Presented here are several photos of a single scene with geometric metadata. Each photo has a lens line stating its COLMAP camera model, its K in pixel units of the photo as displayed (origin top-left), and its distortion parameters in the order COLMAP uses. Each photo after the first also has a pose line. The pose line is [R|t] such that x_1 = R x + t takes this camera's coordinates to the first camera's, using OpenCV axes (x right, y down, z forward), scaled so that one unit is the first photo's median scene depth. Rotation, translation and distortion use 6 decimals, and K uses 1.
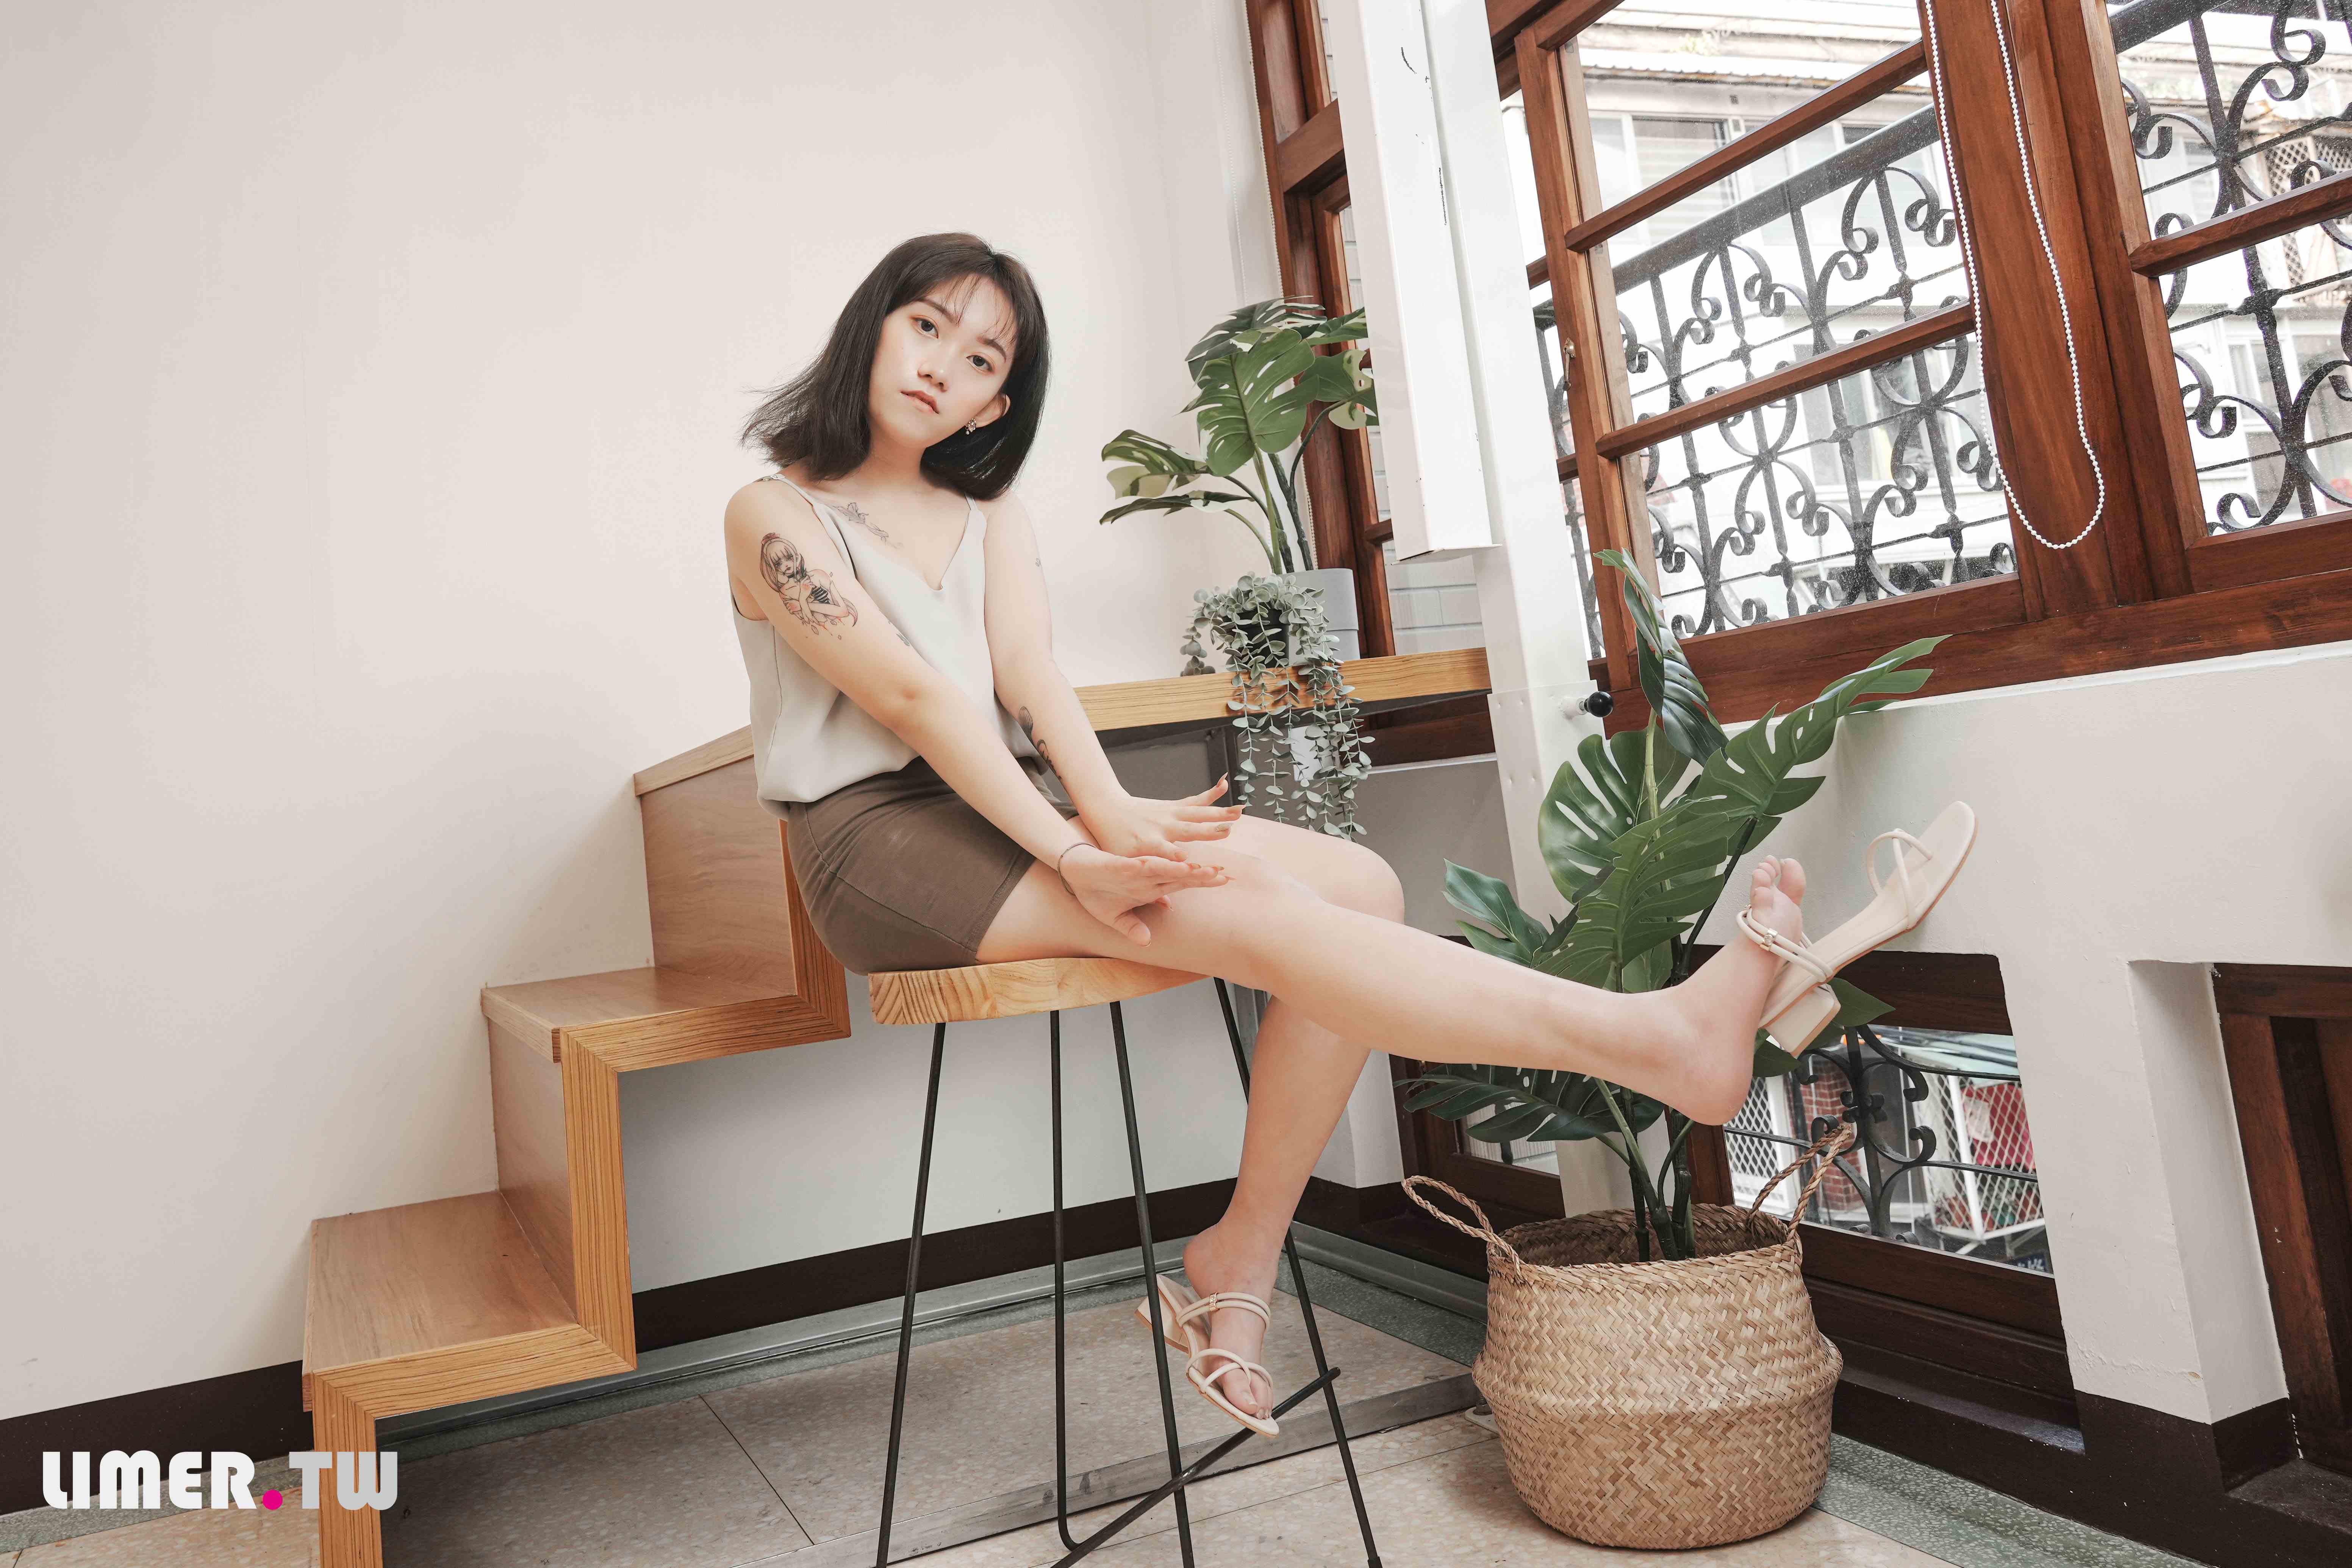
lens RADIAL K [[1837.3, 0, 1150.0], [0, 1837.3, 627.4], [0, 0, 1]] dist [0.007493, 0.001954]
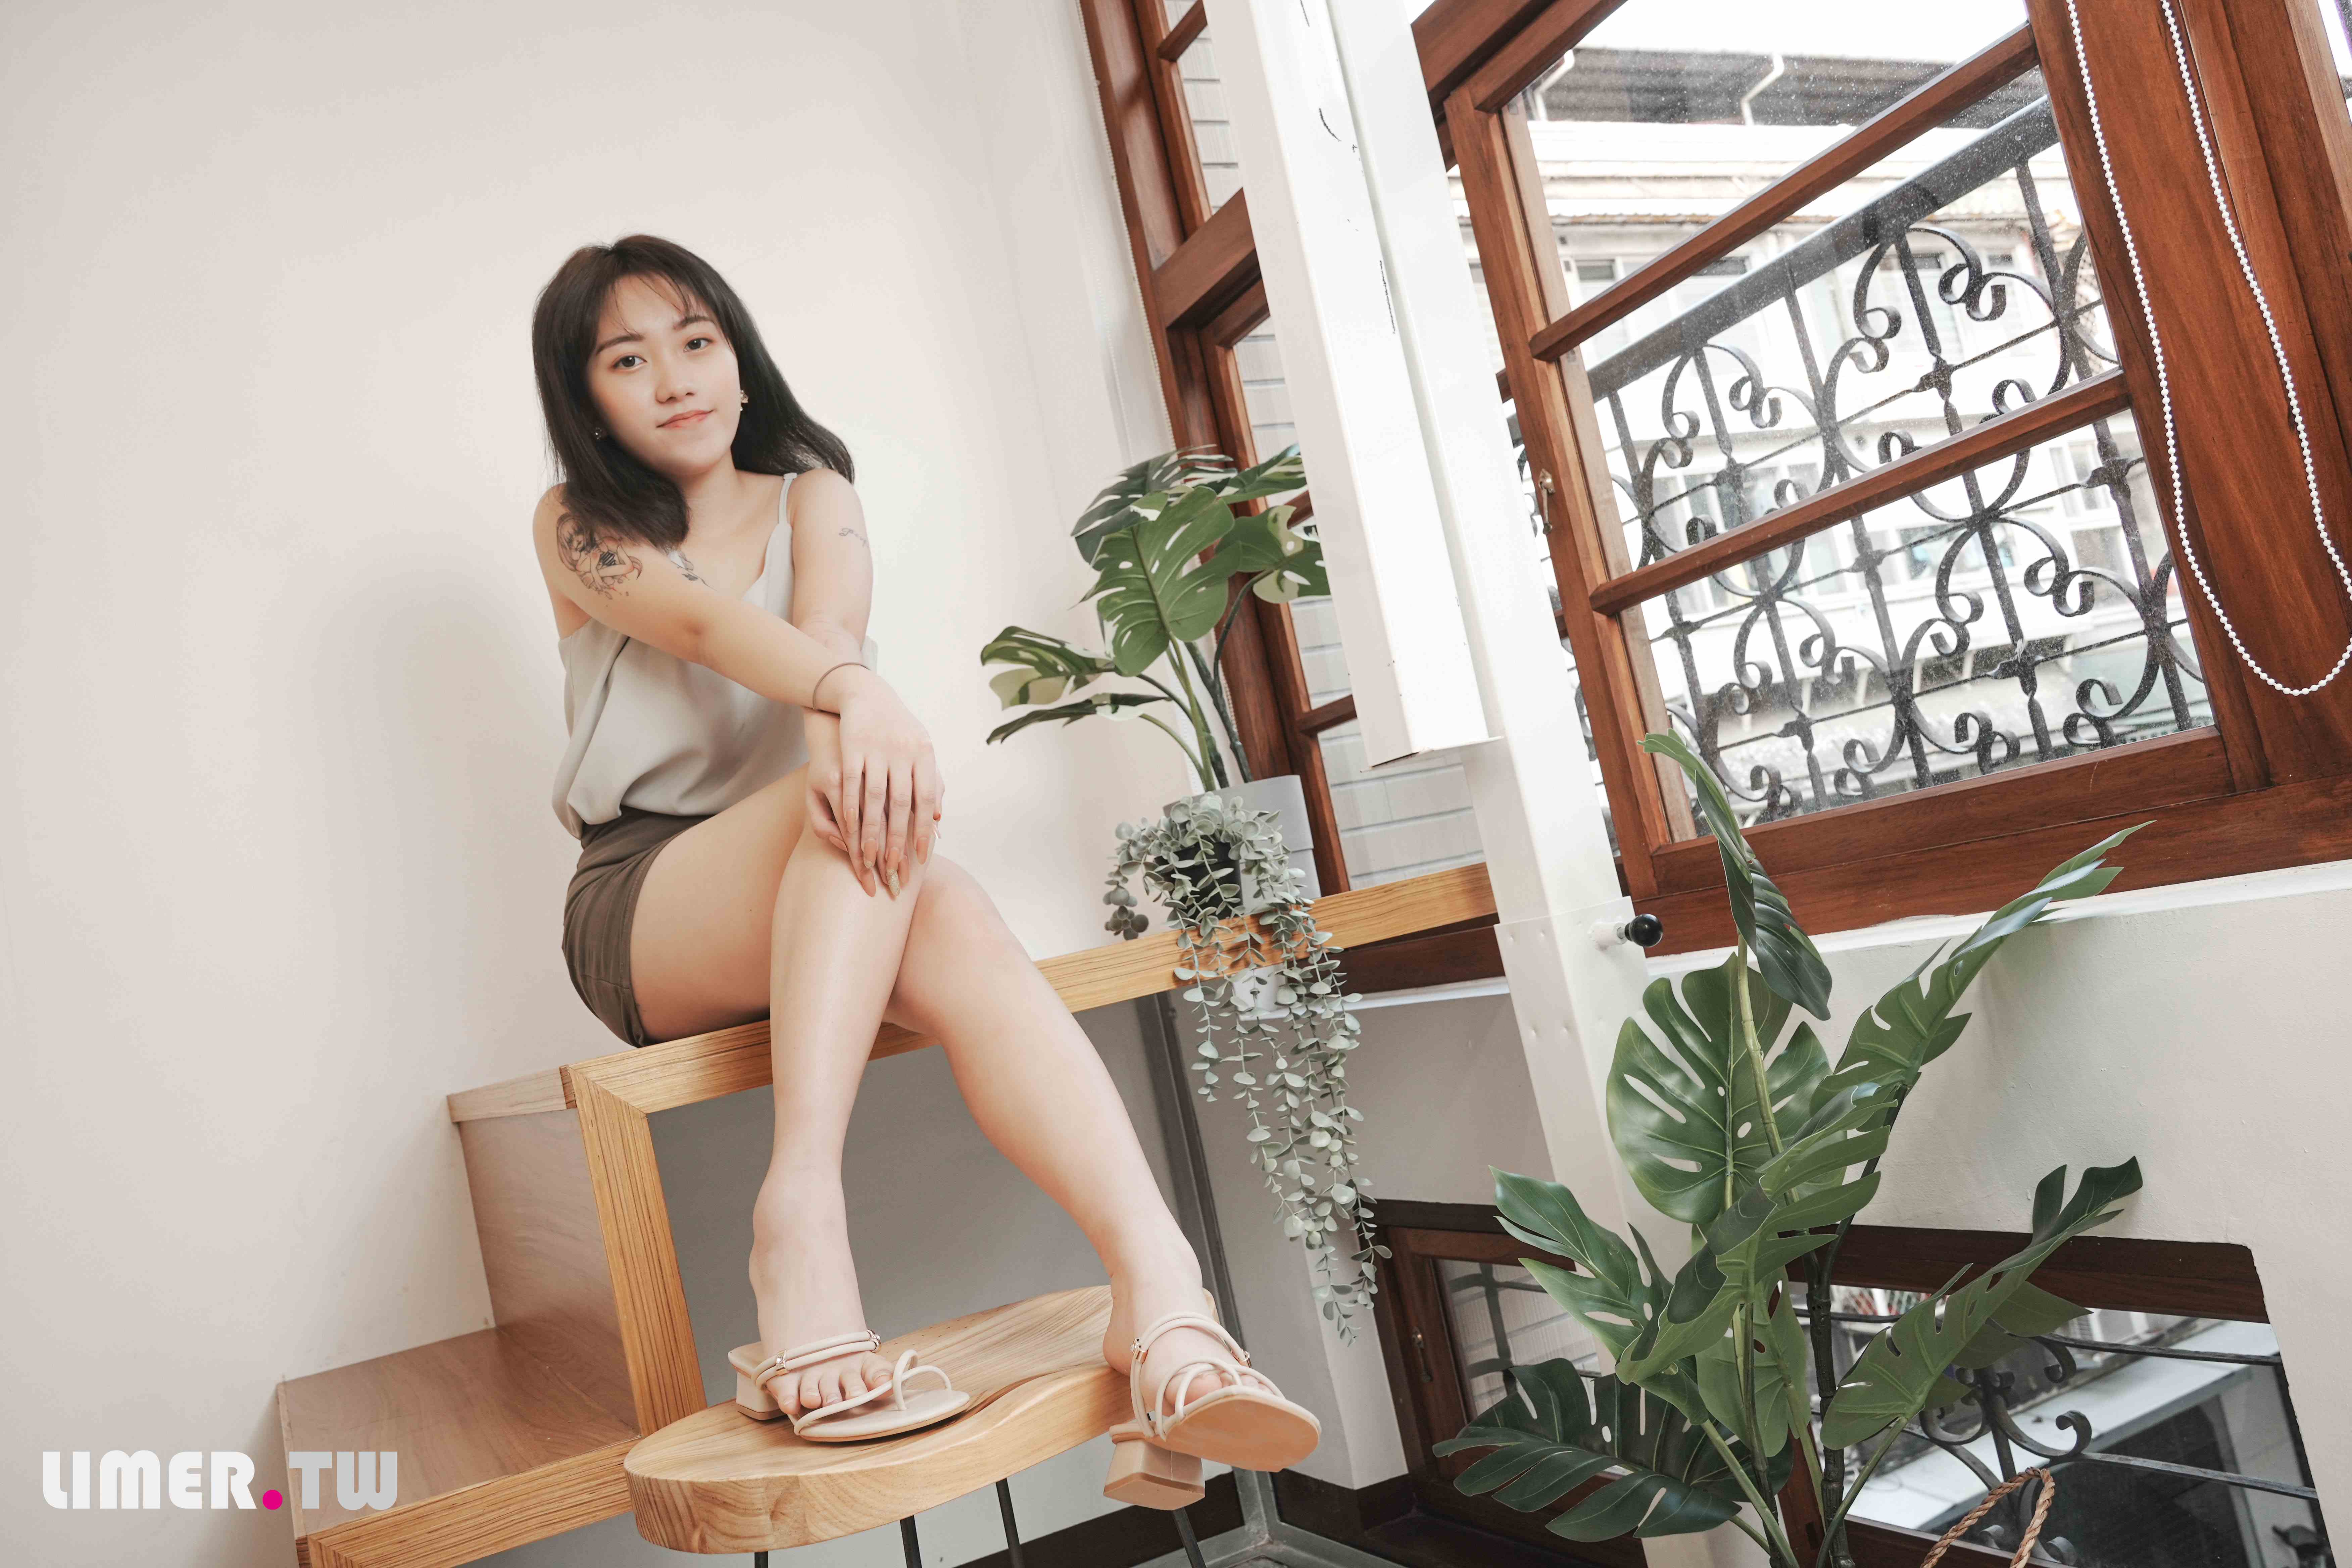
lens RADIAL K [[1734.9, 0, 1150.1], [0, 1734.9, 835.3], [0, 0, 1]] dist [-0.001608, 0.001037]
pose [[0.993775, -0.091112, 0.064113, -0.008511], [0.089292, 0.995532, 0.030701, -0.034931], [-0.066623, -0.024785, 0.997470, 0.236595]]
